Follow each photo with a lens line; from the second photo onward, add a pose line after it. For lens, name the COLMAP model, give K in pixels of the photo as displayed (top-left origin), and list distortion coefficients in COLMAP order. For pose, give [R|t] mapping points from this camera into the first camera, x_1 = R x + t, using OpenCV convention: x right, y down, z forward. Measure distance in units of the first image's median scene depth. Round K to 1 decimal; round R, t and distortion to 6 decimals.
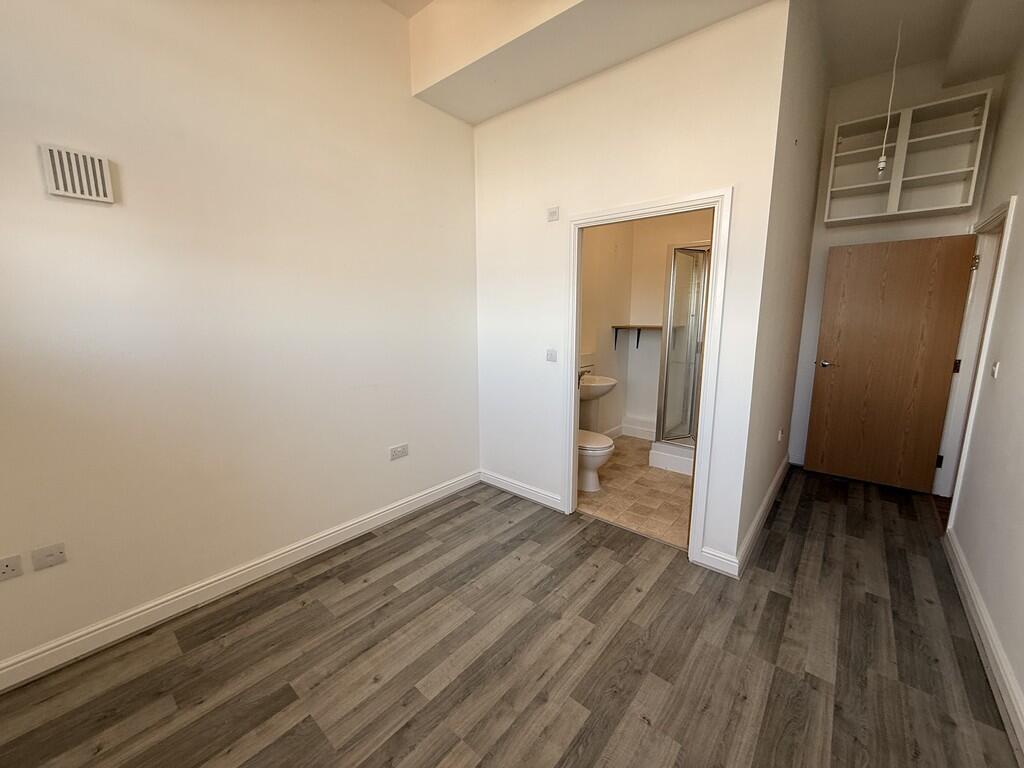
lens RADIAL K [[407.9, 0, 510.6], [0, 407.9, 380.2], [0, 0, 1]] dist [0.001600, 0.000225]
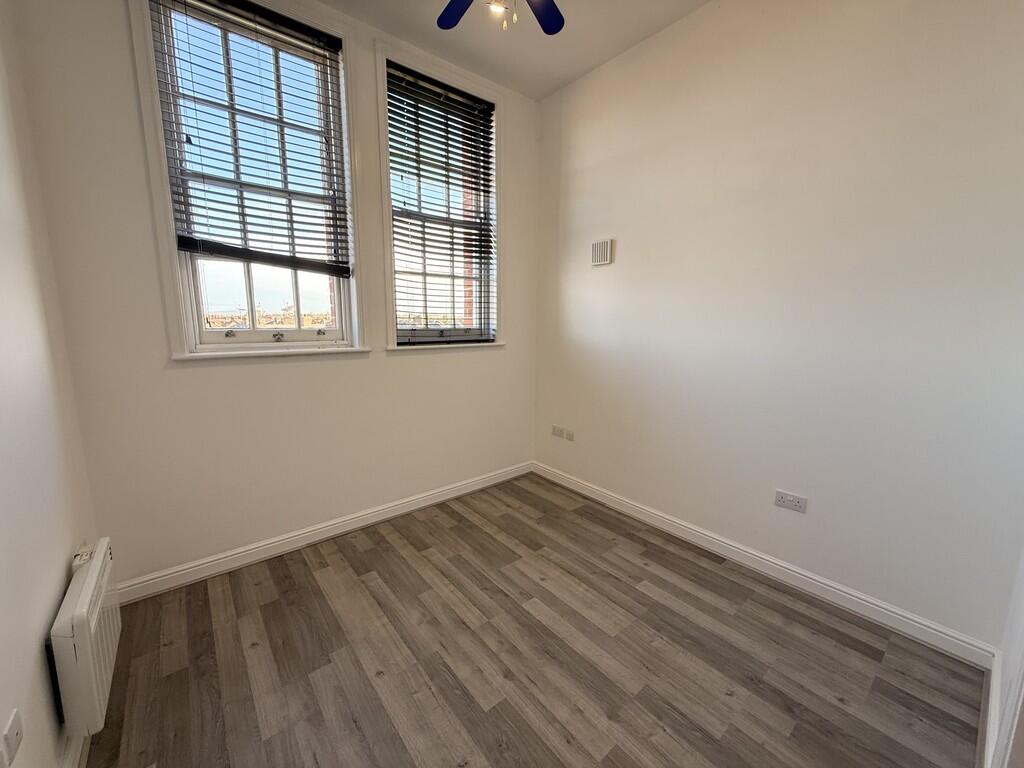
lens RADIAL K [[407.9, 0, 510.8], [0, 407.9, 382.8], [0, 0, 1]] dist [0.001600, 0.000225]
pose [[-0.184702, 0.153085, -0.970799, 0.821972], [-0.160745, 0.969787, 0.183508, -0.154924], [0.969560, 0.189945, -0.154514, 0.819475]]
